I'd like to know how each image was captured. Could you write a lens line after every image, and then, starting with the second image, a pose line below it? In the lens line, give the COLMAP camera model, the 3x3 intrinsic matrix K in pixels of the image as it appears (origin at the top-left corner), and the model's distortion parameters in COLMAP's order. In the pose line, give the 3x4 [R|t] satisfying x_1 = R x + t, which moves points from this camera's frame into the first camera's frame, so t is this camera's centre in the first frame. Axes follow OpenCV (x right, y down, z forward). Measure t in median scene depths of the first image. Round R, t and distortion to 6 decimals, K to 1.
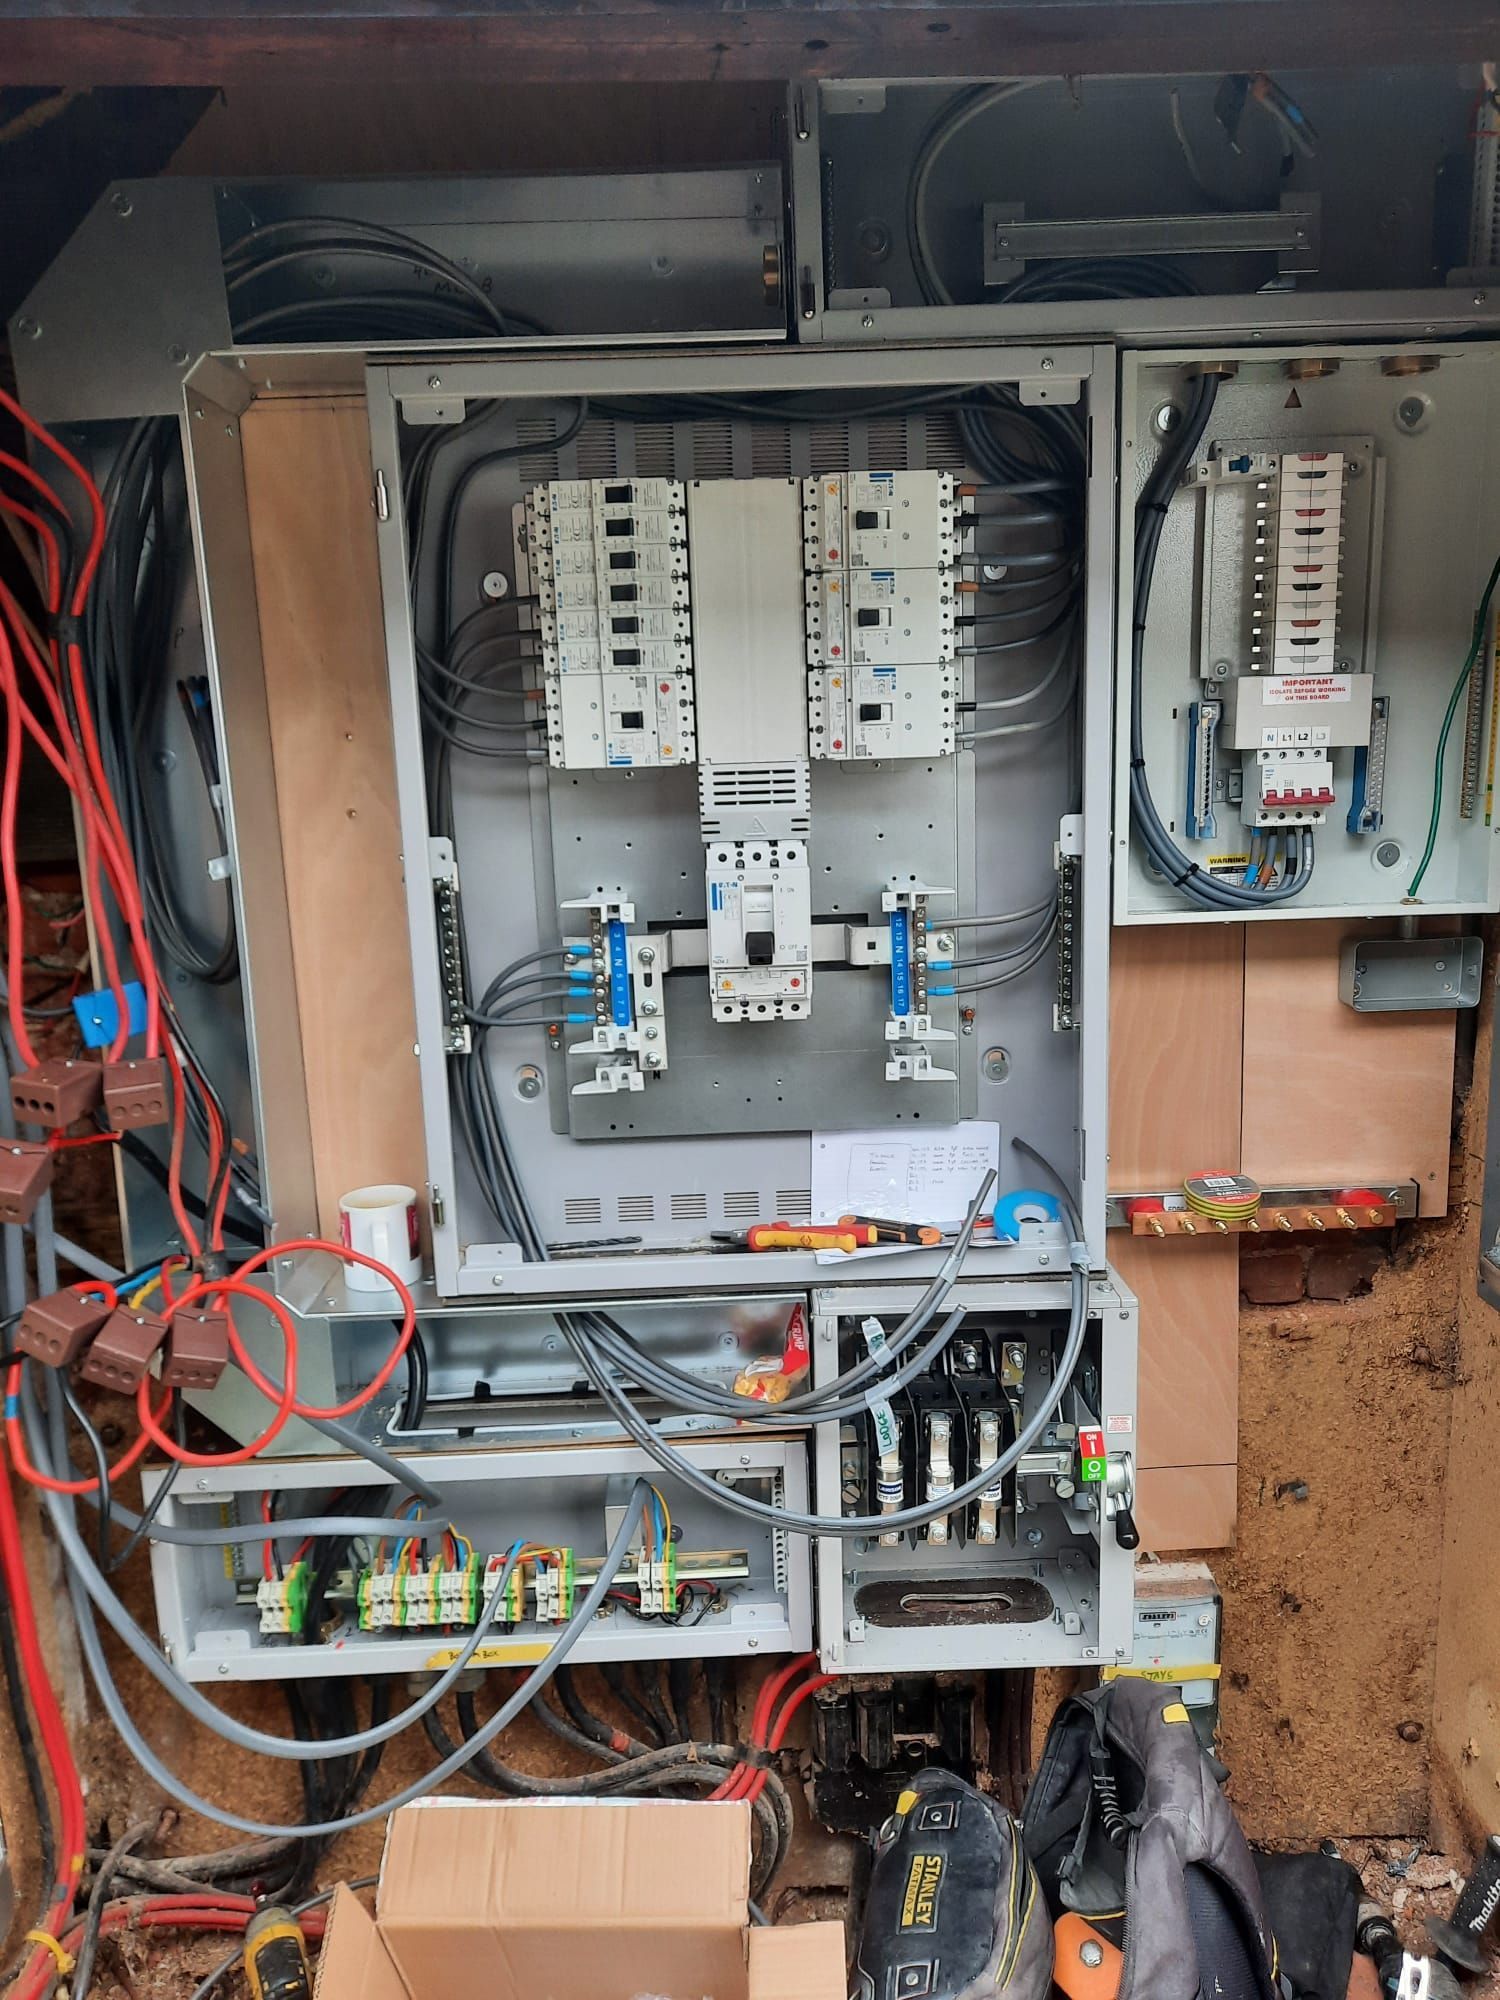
lens RADIAL K [[1503.5, 0, 750.0], [0, 1503.5, 1000.0], [0, 0, 1]] dist [0.001472, -0.000351]
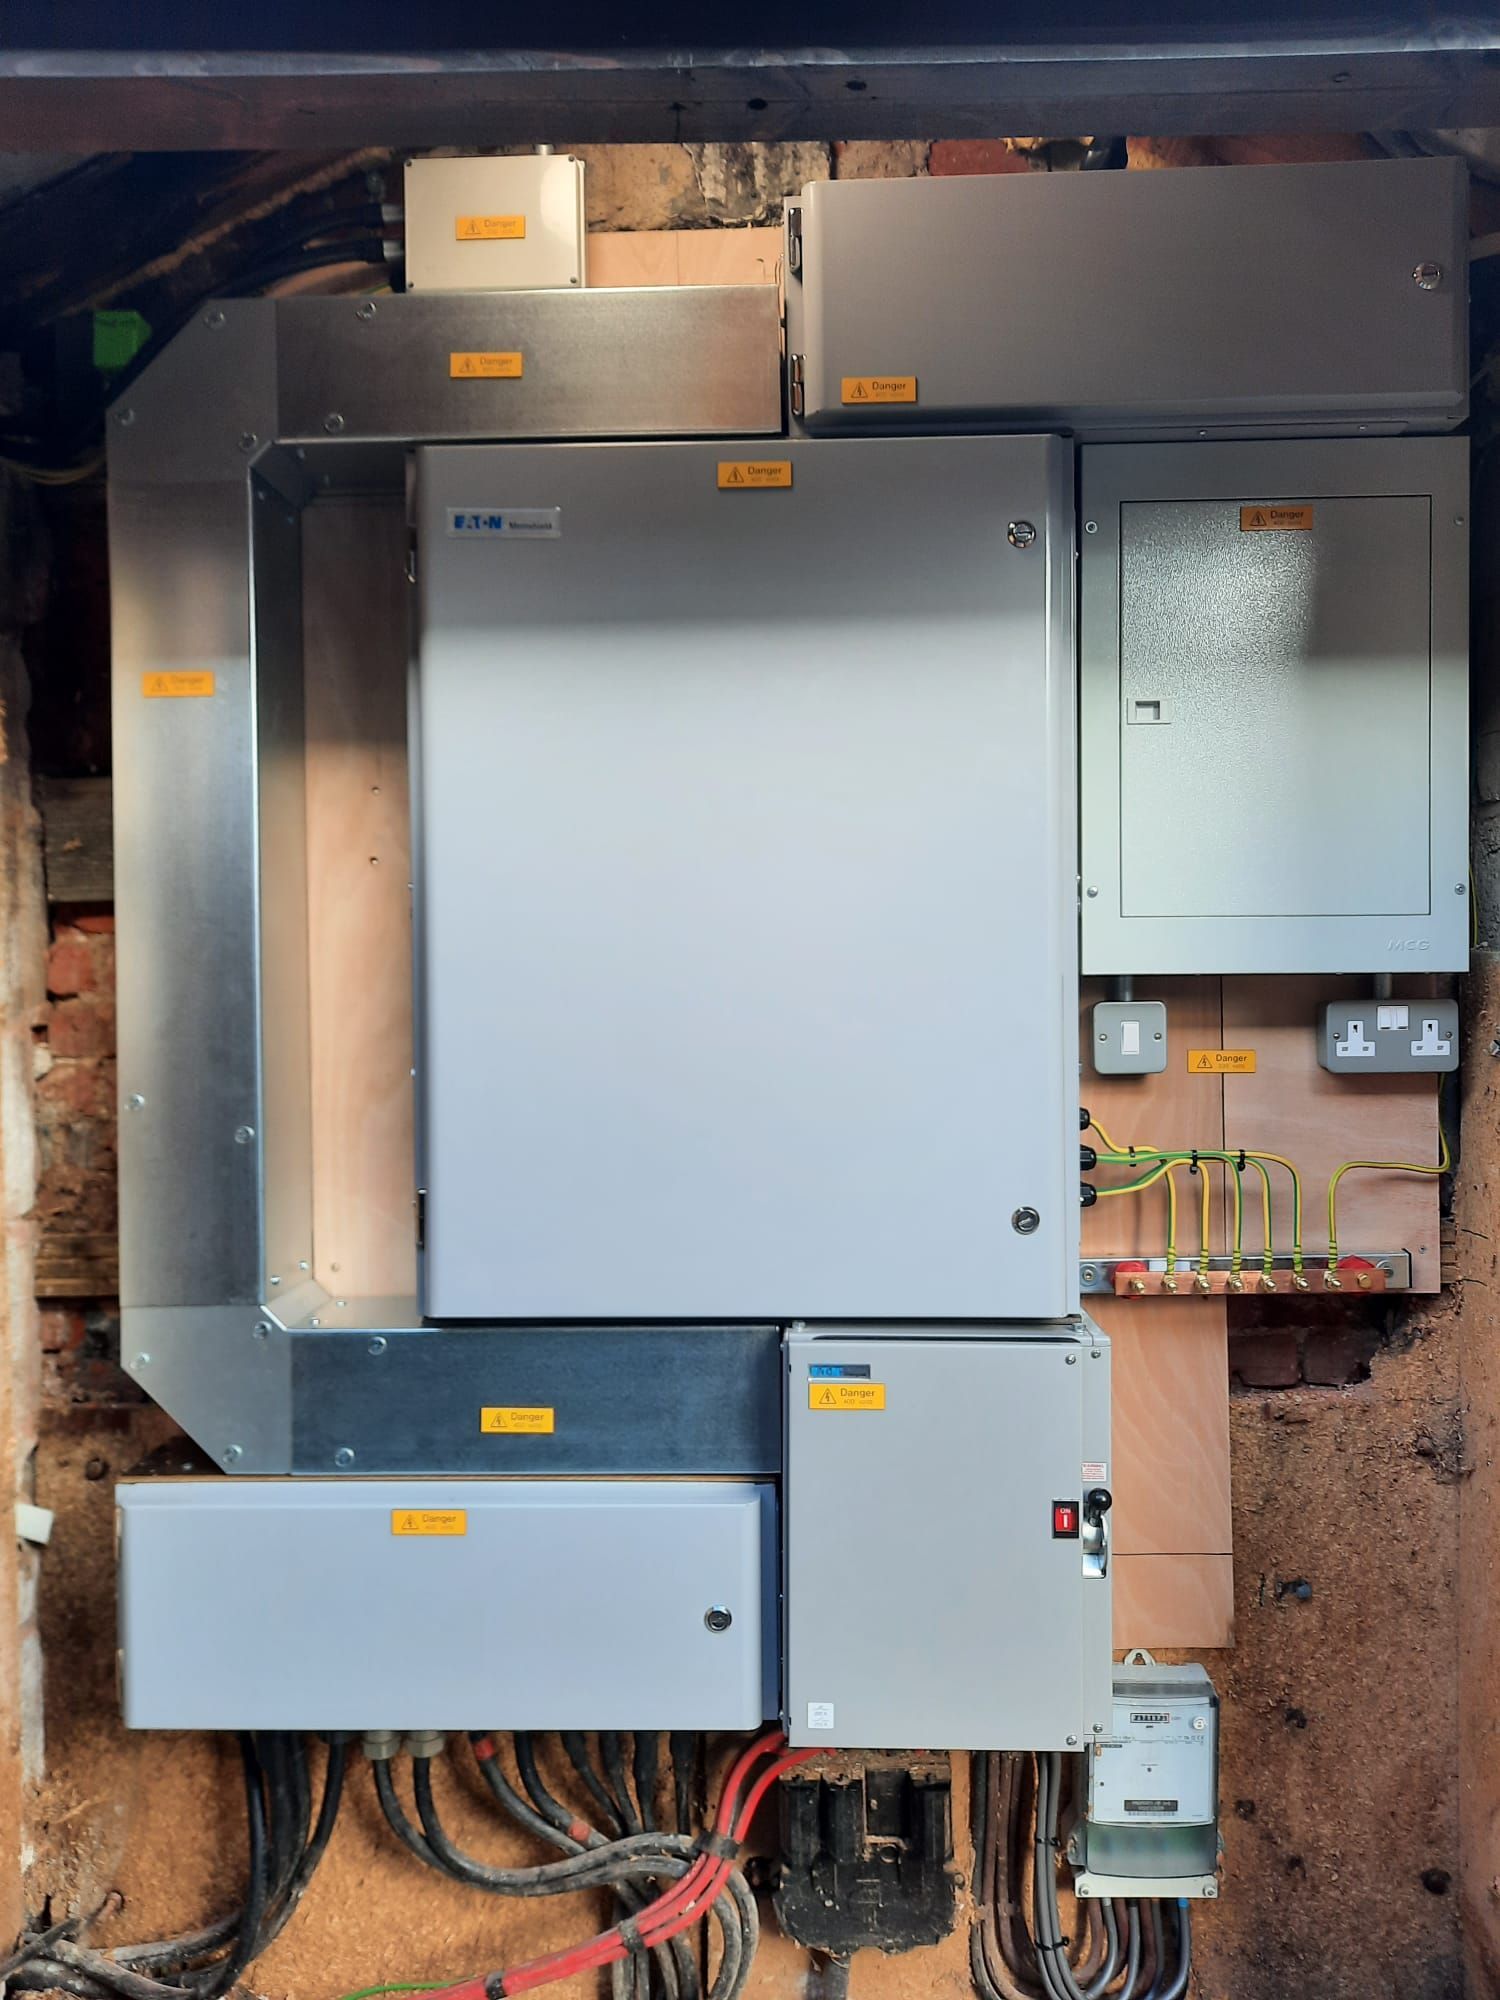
lens RADIAL K [[1519.5, 0, 750.0], [0, 1519.5, 1000.0], [0, 0, 1]] dist [-0.007801, 0.002181]
pose [[0.997938, 0.025461, -0.058922, 0.064076], [-0.035699, 0.983050, -0.179831, 0.144908], [0.053345, 0.181564, 0.981931, -0.031734]]
